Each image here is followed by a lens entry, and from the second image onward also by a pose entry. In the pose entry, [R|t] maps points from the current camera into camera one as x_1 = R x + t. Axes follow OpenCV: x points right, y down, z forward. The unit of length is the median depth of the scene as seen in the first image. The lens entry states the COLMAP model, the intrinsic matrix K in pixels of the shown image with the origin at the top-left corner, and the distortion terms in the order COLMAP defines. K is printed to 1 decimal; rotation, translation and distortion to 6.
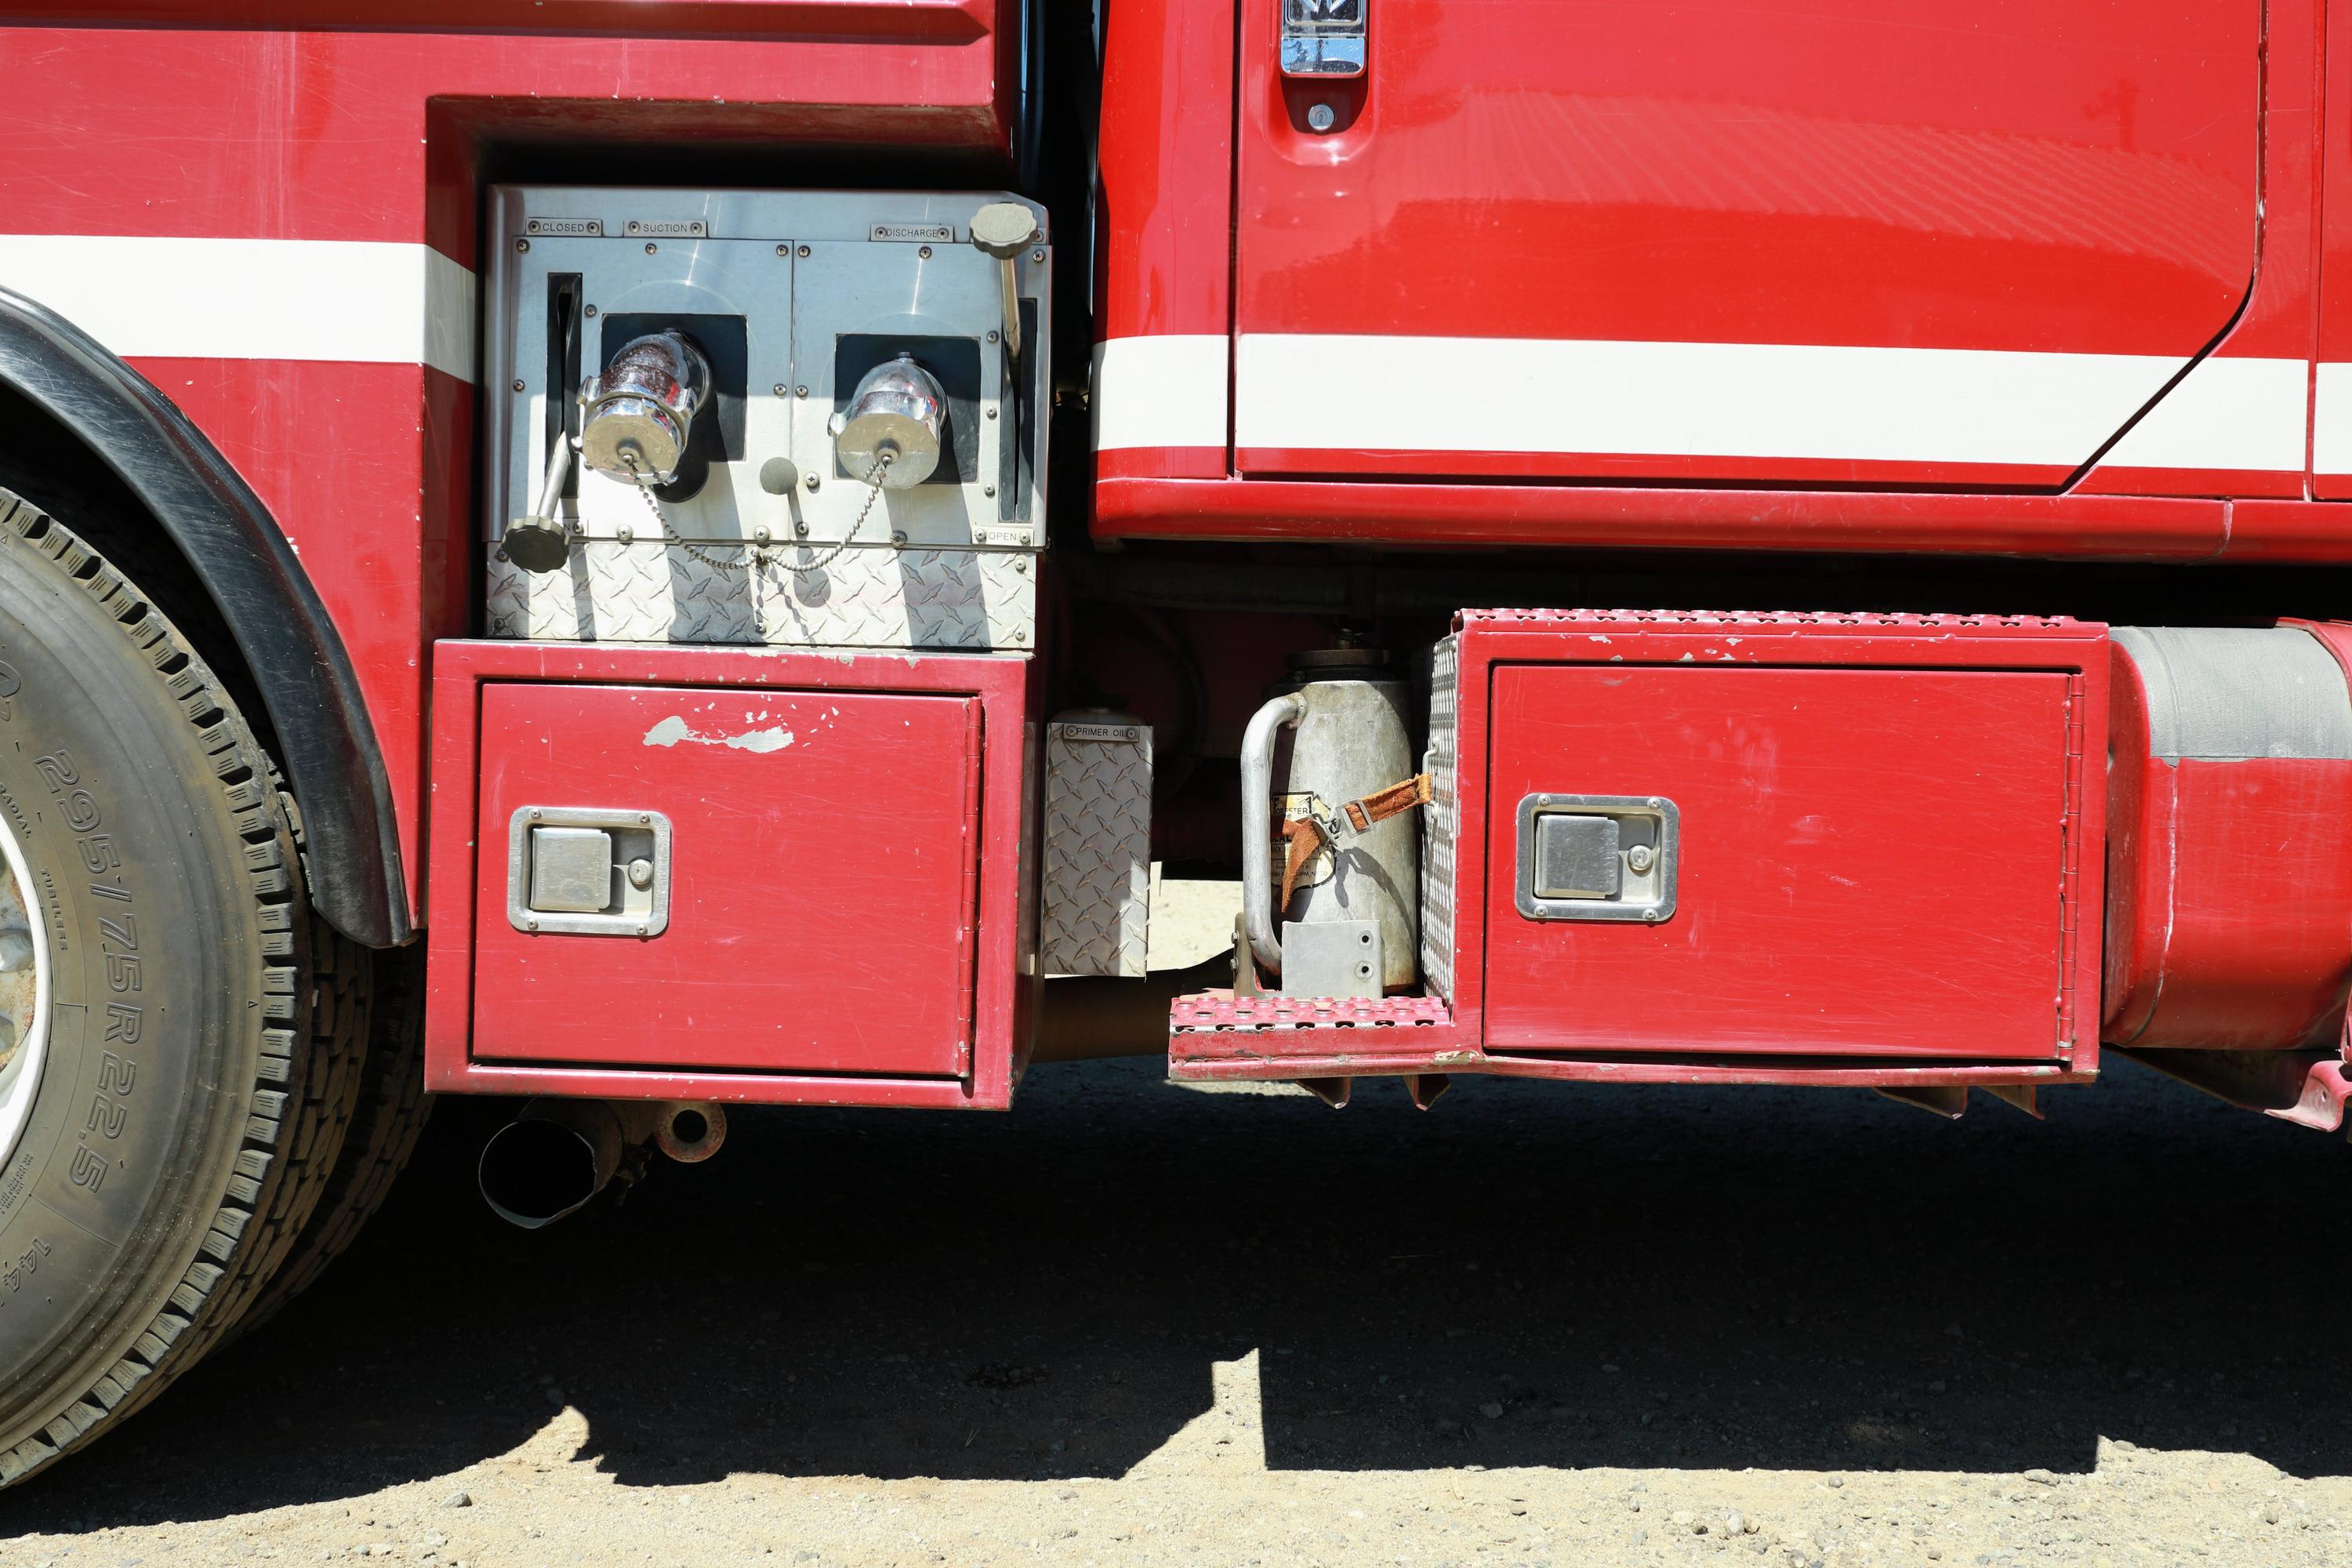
lens RADIAL K [[2582.9, 0, 1176.0], [0, 2582.9, 784.0], [0, 0, 1]] dist [0.000398, -0.006953]
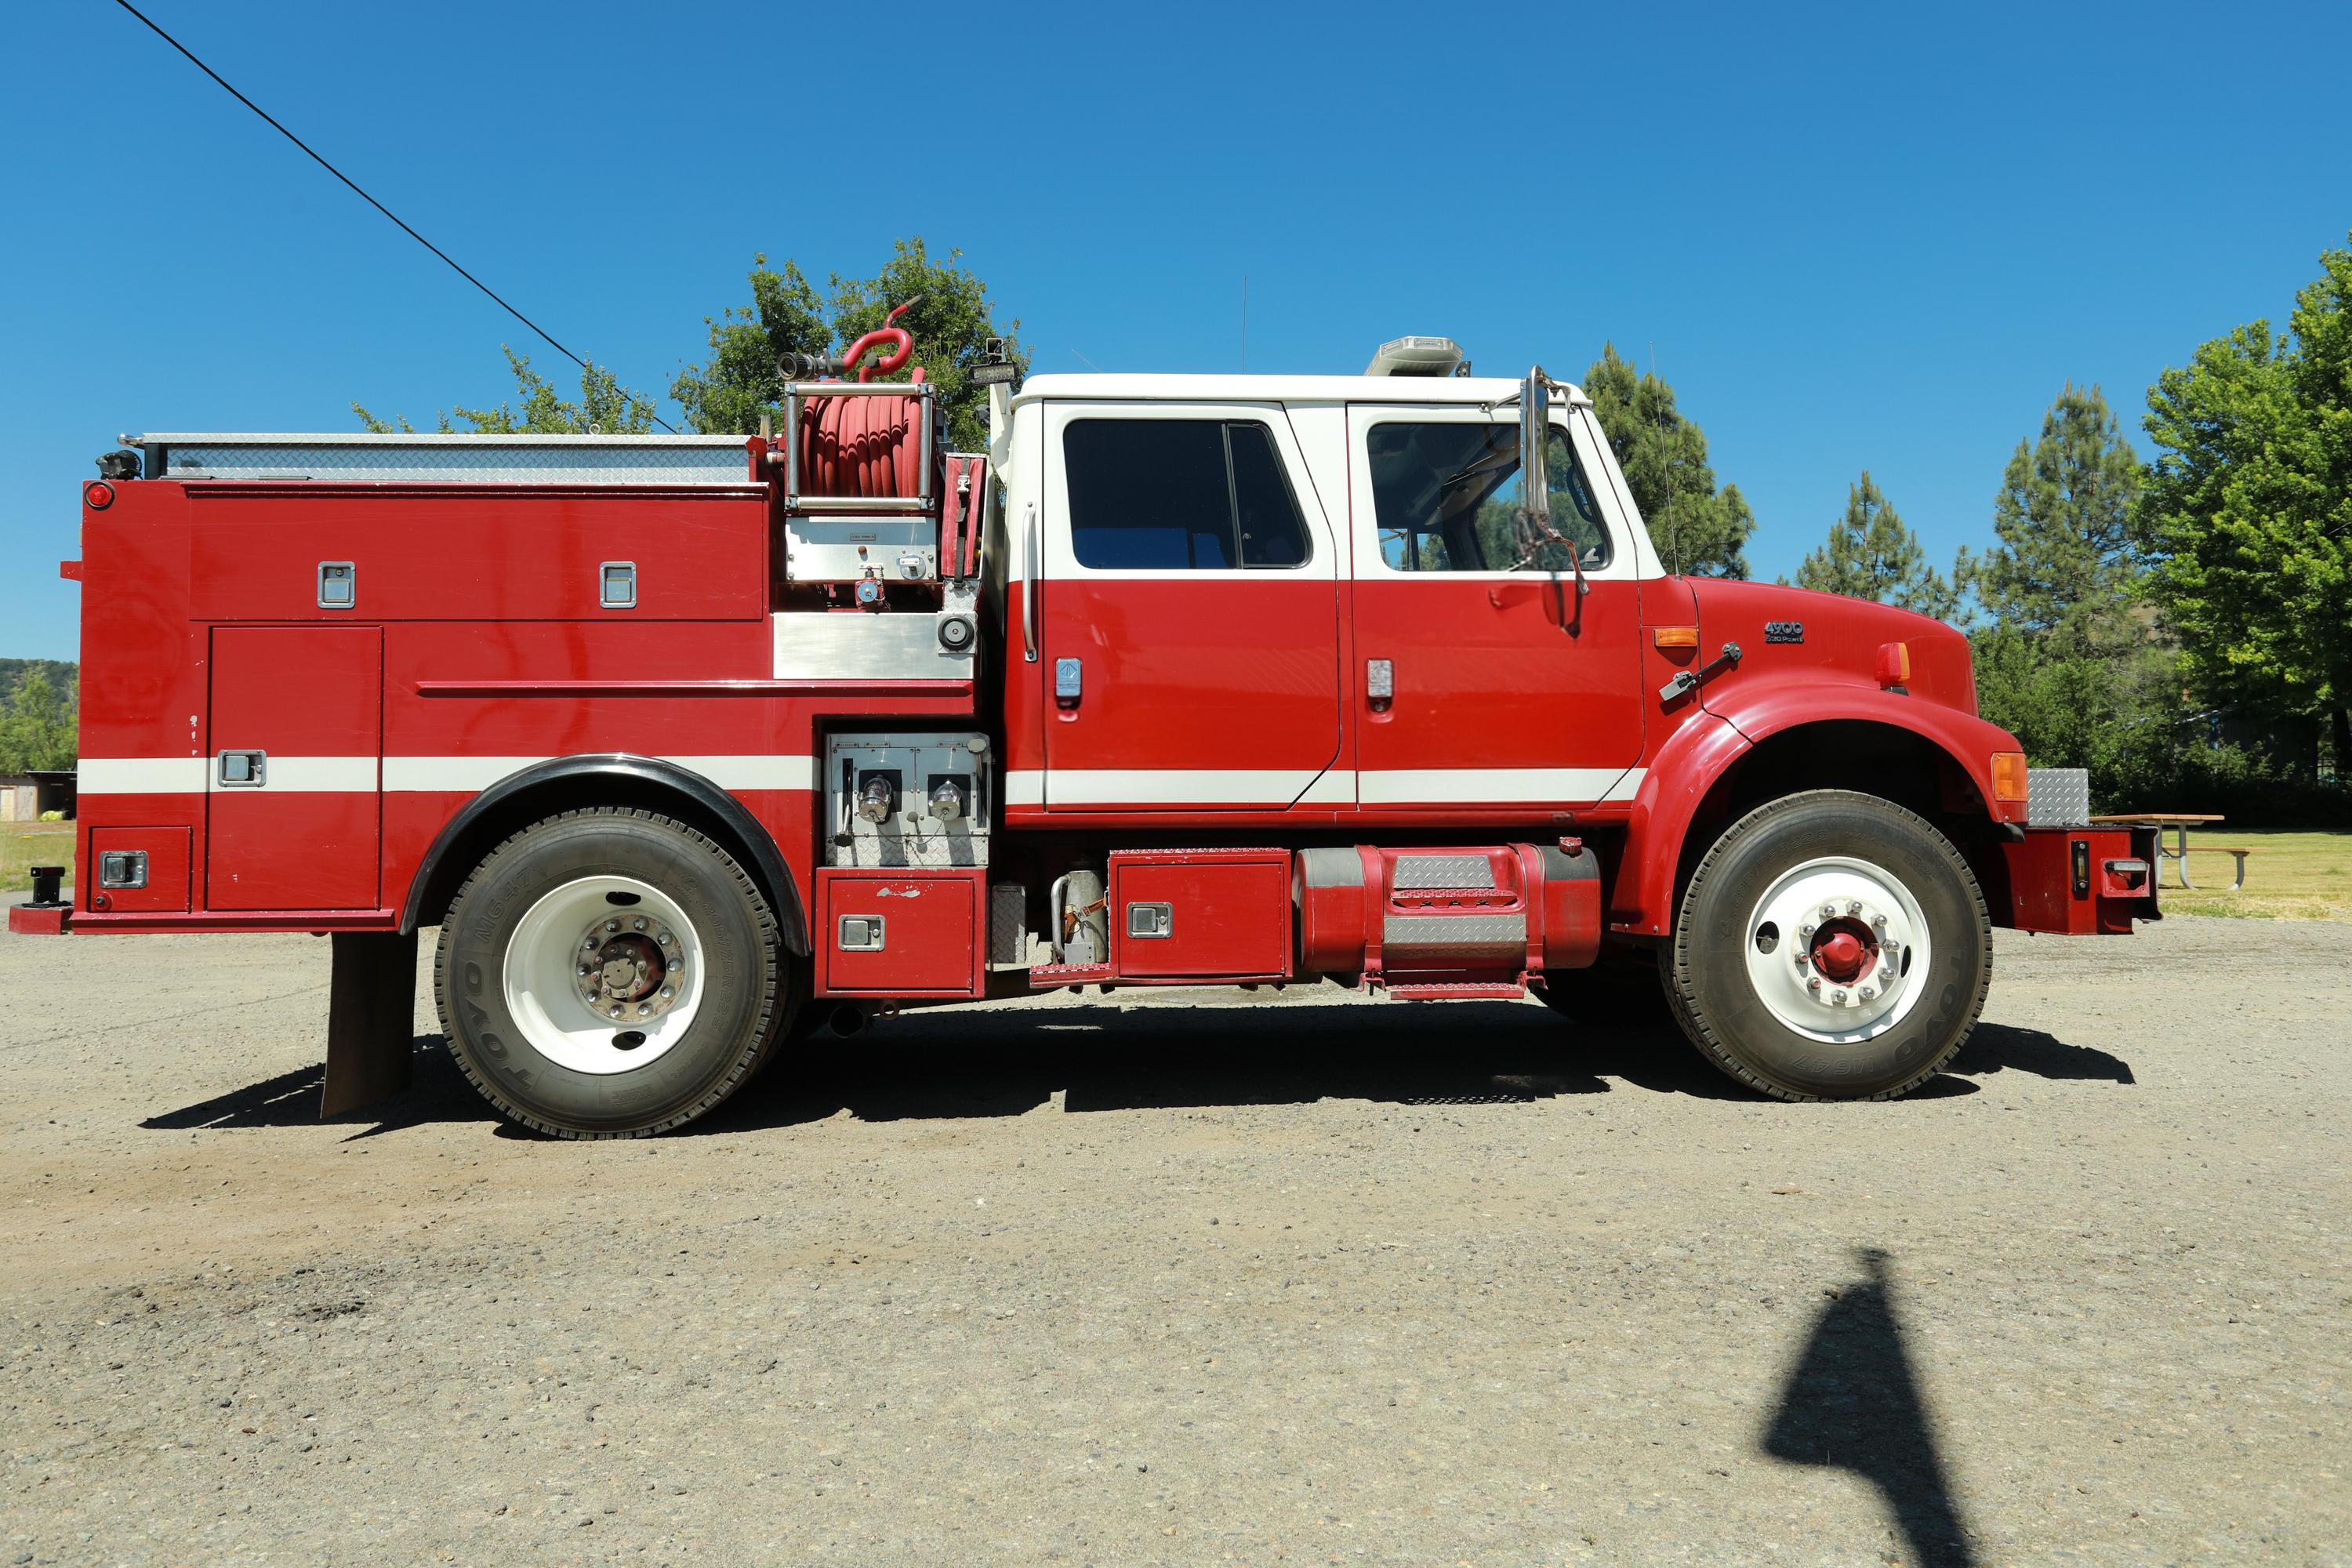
lens RADIAL K [[2558.7, 0, 1314.2], [0, 2558.7, 714.4], [0, 0, 1]] dist [-0.008707, -0.005327]
pose [[0.996573, -0.025446, 0.078709, 0.113738], [0.031969, 0.996057, -0.082751, 0.043709], [-0.076293, 0.084983, 0.993457, -2.416976]]
